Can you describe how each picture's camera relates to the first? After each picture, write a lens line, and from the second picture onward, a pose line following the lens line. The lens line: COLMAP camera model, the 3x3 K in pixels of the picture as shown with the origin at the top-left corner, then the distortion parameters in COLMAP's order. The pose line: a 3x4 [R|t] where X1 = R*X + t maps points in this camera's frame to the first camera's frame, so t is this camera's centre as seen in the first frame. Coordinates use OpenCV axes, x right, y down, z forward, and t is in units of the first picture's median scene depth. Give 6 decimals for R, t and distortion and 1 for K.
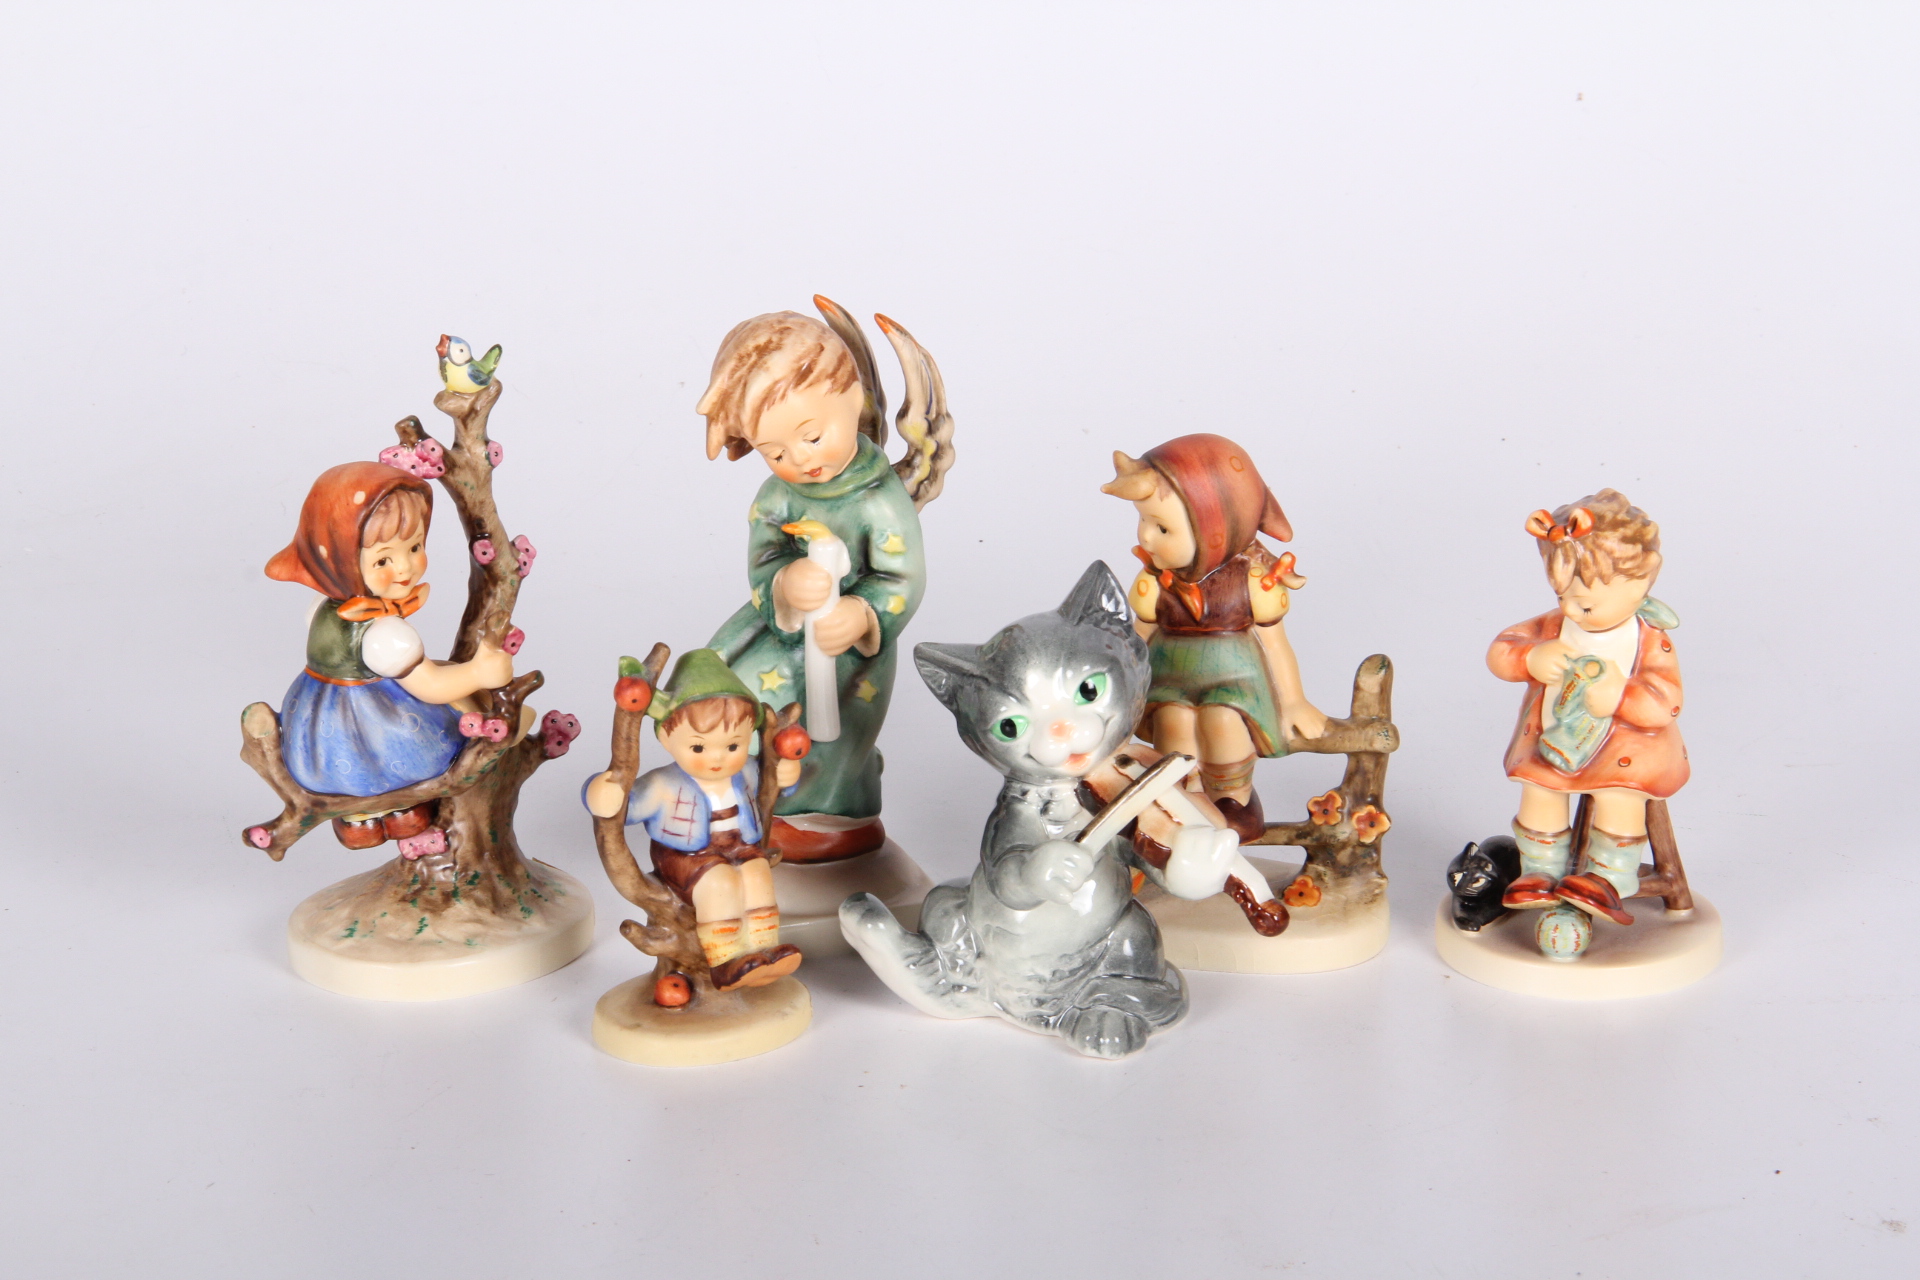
lens RADIAL K [[6552.1, 0, 956.0], [0, 6552.1, 641.4], [0, 0, 1]] dist [0.789722, 0.000000]
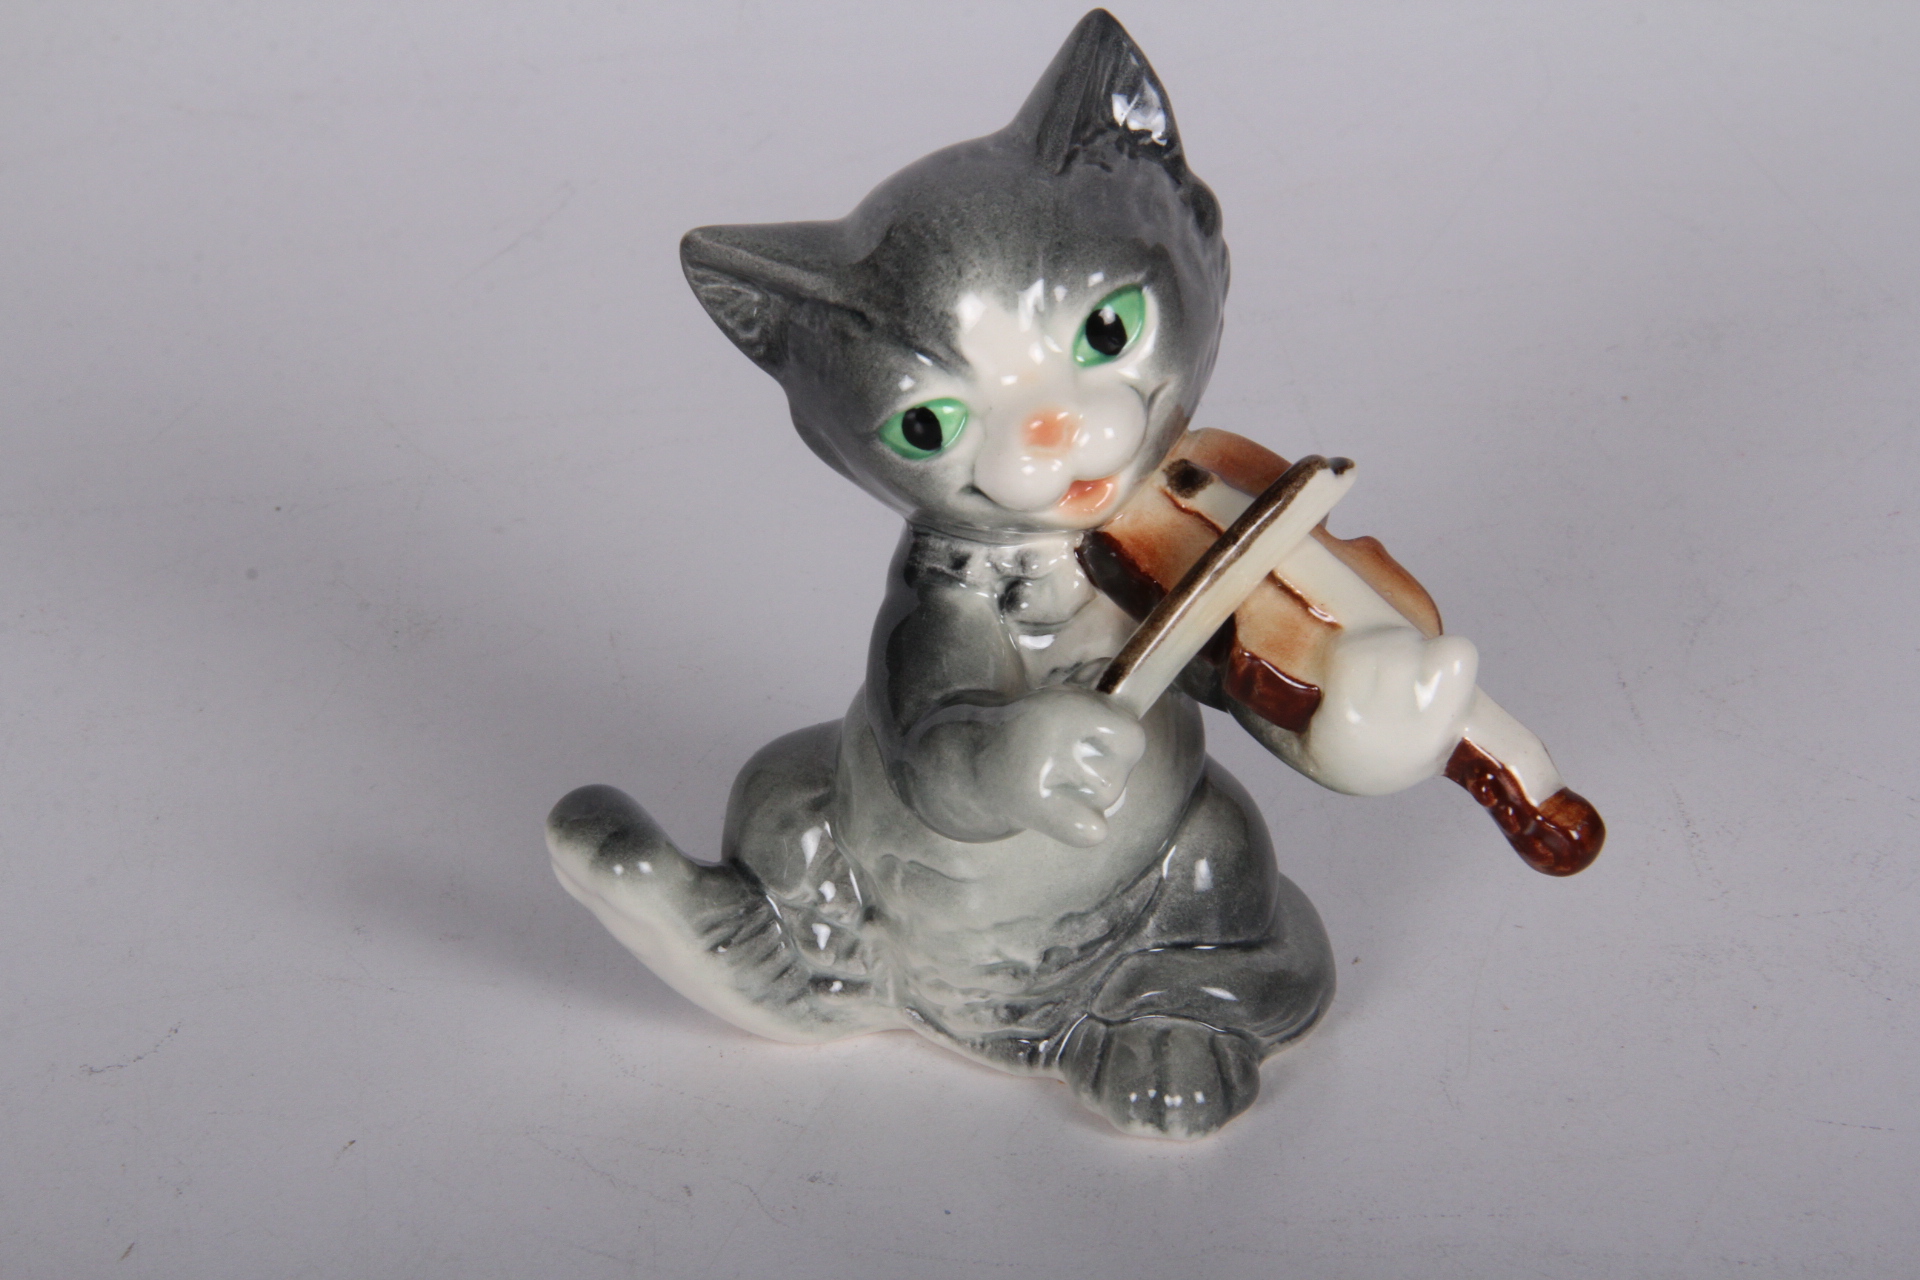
lens RADIAL K [[6968.8, 0, 961.1], [0, 6968.8, 643.0], [0, 0, 1]] dist [0.197789, 0.000000]
pose [[0.996415, -0.066643, 0.052120, -0.013912], [0.059982, 0.990922, 0.120317, -0.027125], [-0.059666, -0.116759, 0.991366, 0.544131]]
